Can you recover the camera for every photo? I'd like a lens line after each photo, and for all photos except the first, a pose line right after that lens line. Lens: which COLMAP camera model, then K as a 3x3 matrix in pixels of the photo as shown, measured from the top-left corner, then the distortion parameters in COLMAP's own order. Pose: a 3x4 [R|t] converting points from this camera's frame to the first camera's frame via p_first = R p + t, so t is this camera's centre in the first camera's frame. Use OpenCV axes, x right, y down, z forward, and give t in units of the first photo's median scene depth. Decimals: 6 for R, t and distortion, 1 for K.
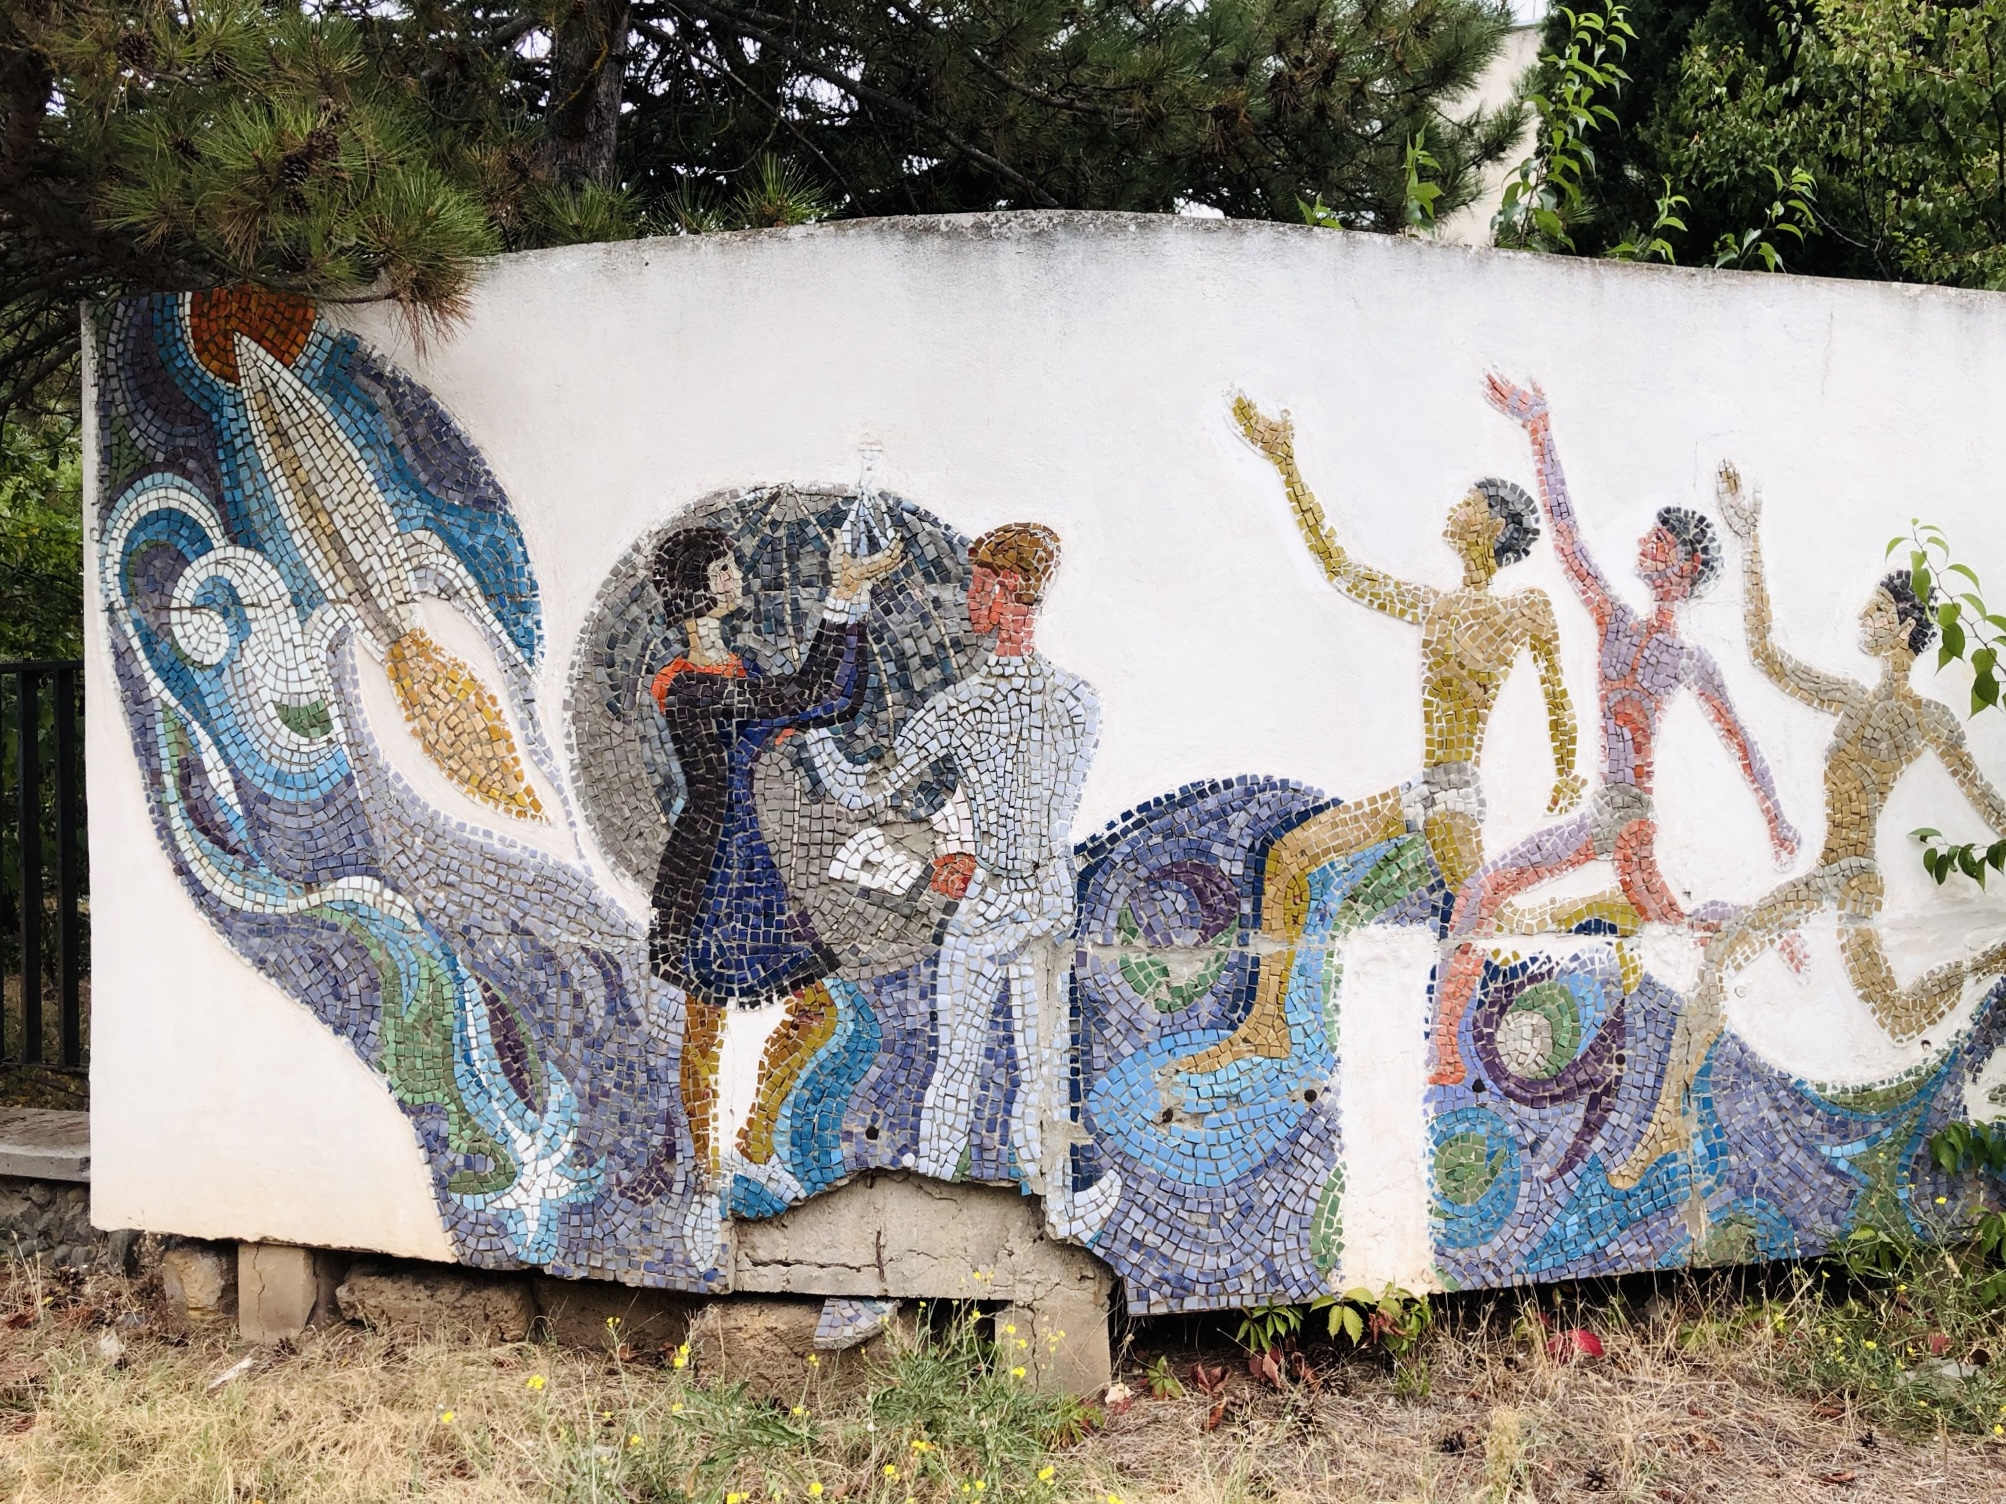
lens RADIAL K [[1661.1, 0, 1003.6], [0, 1661.1, 819.8], [0, 0, 1]] dist [0.054784, -0.085717]
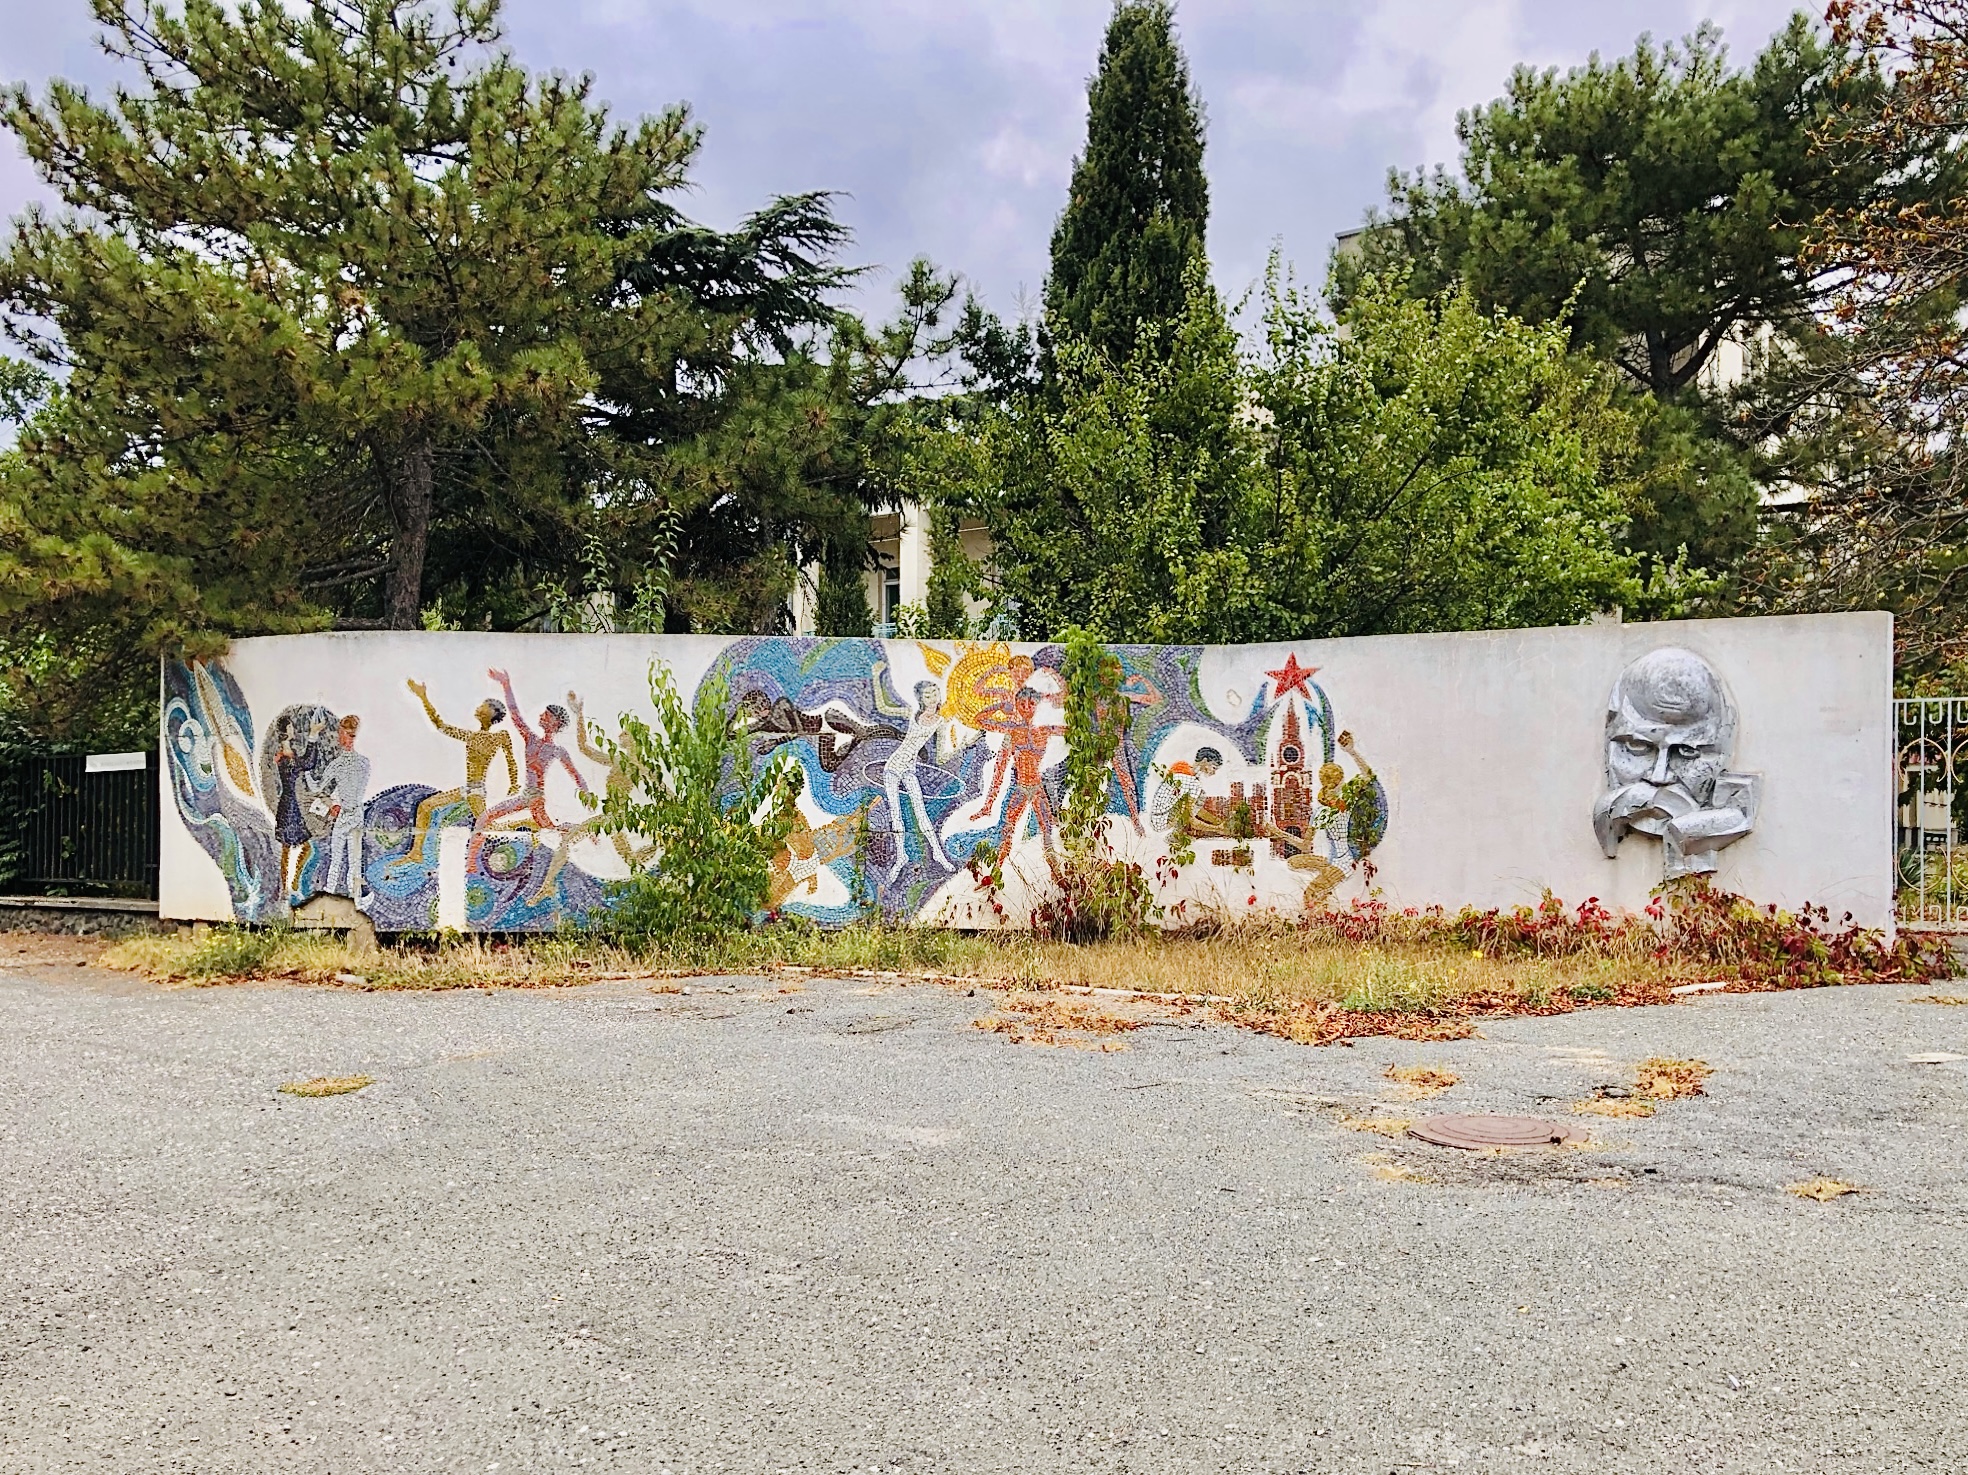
lens RADIAL K [[1629.7, 0, 1038.7], [0, 1629.7, 827.7], [0, 0, 1]] dist [0.054784, -0.085717]
pose [[0.971683, 0.006947, -0.236186, 2.271689], [-0.009205, 0.999922, -0.008456, 0.083731], [0.236109, 0.010391, 0.971671, -2.095506]]
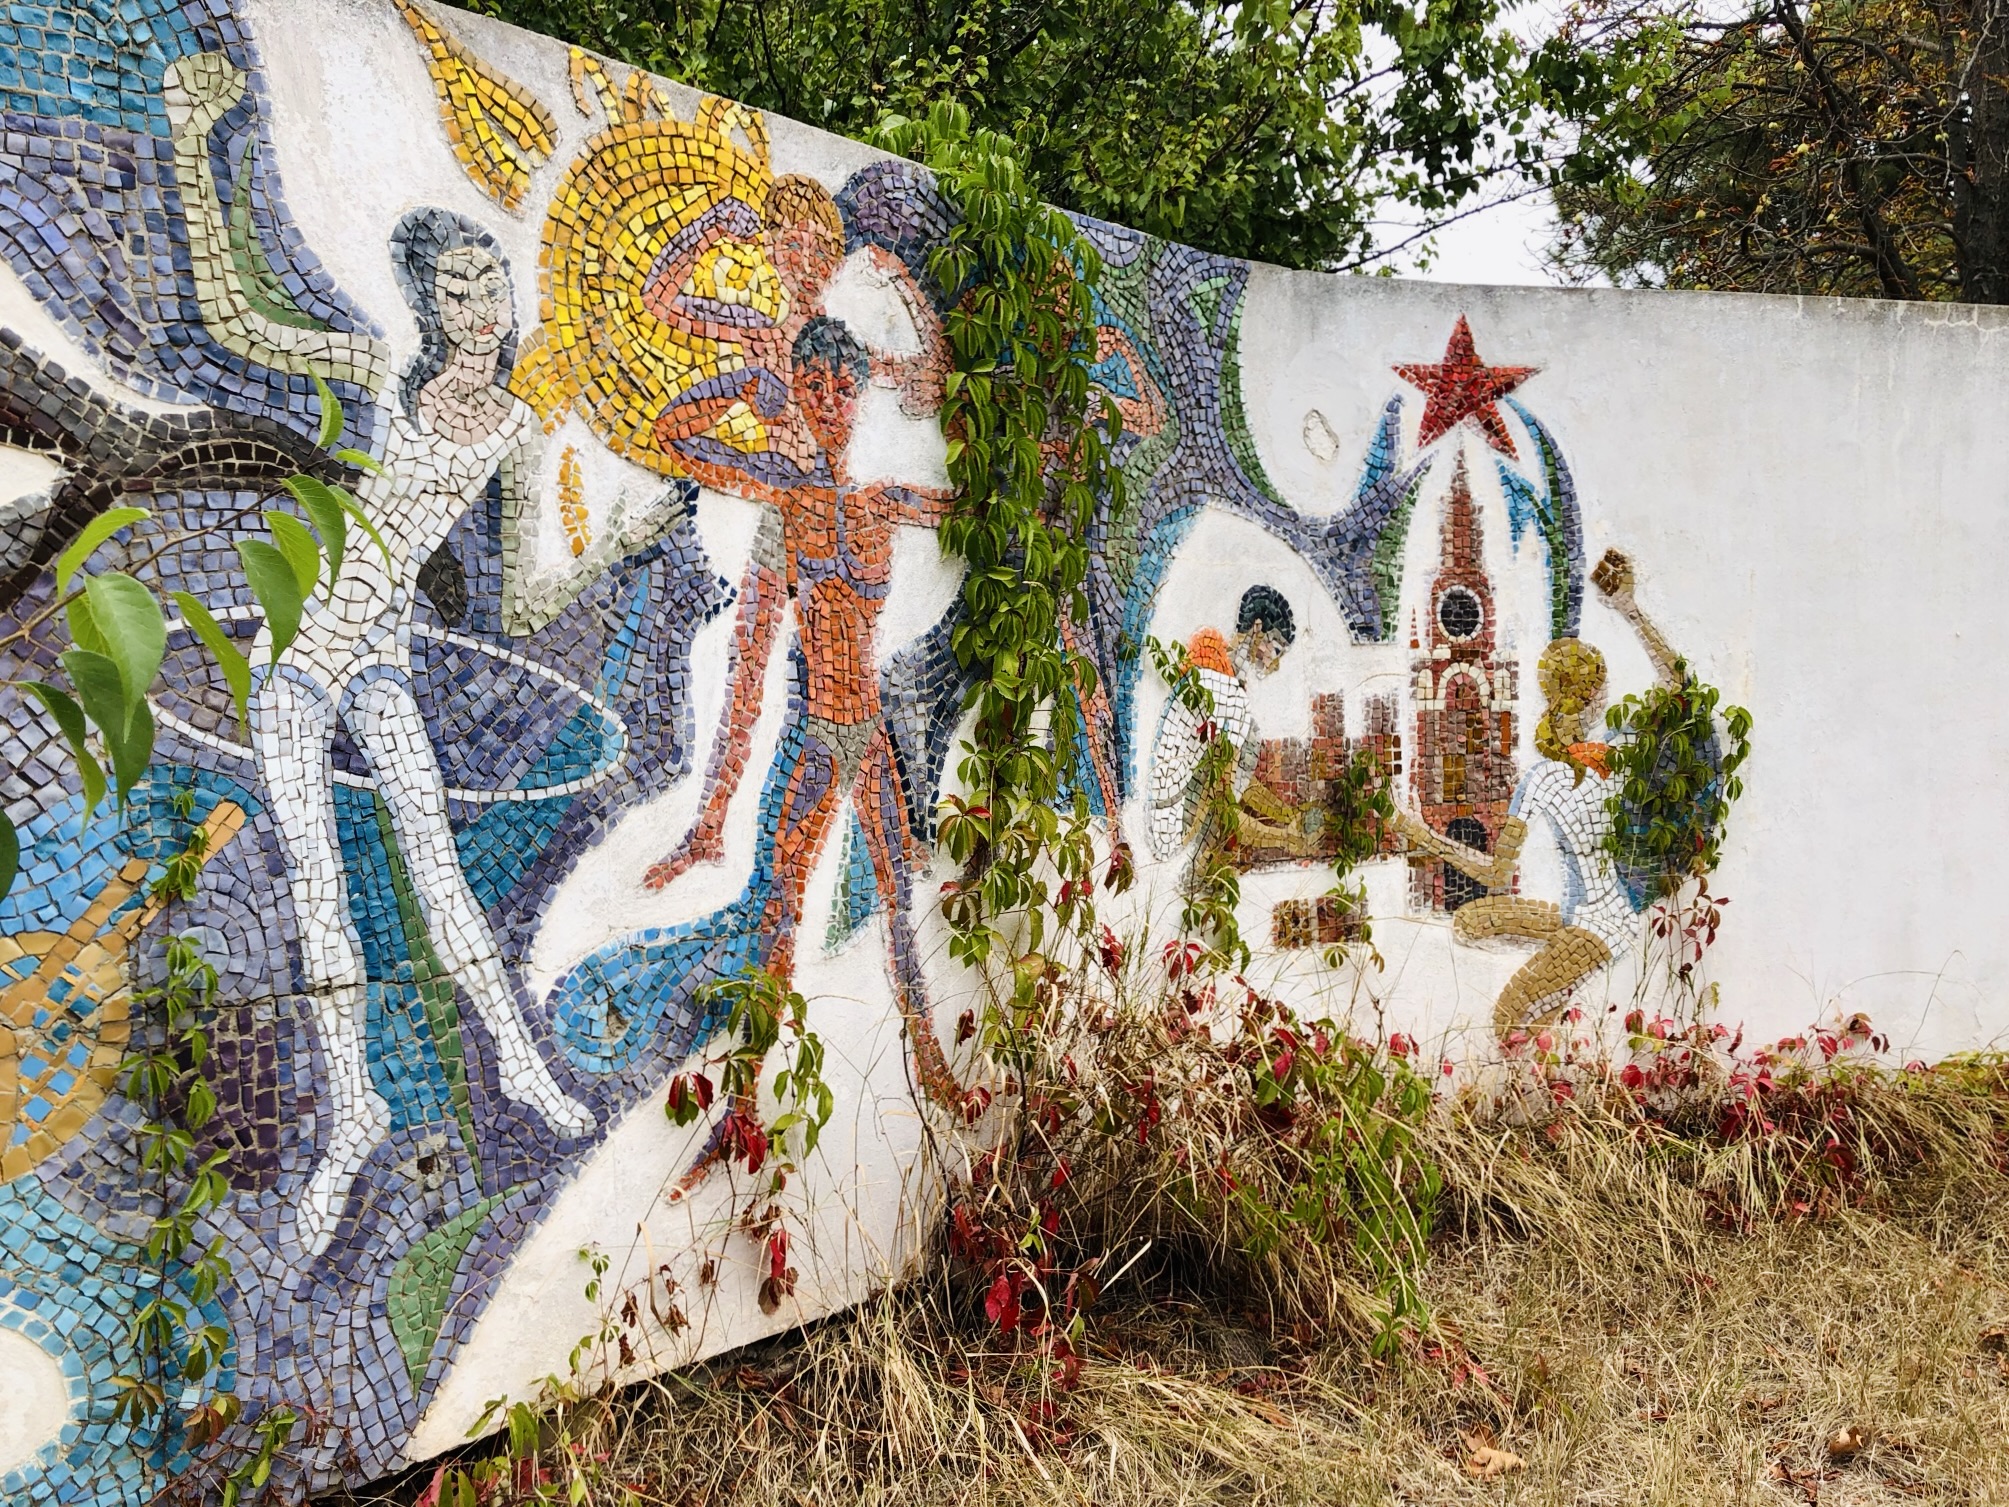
lens RADIAL K [[1663.6, 0, 962.1], [0, 1663.6, 740.9], [0, 0, 1]] dist [0.054784, -0.085717]
pose [[0.887783, -0.020644, 0.459799, 1.044457], [0.006343, 0.999447, 0.032628, -0.058616], [-0.460218, -0.026050, 0.887424, 0.552394]]
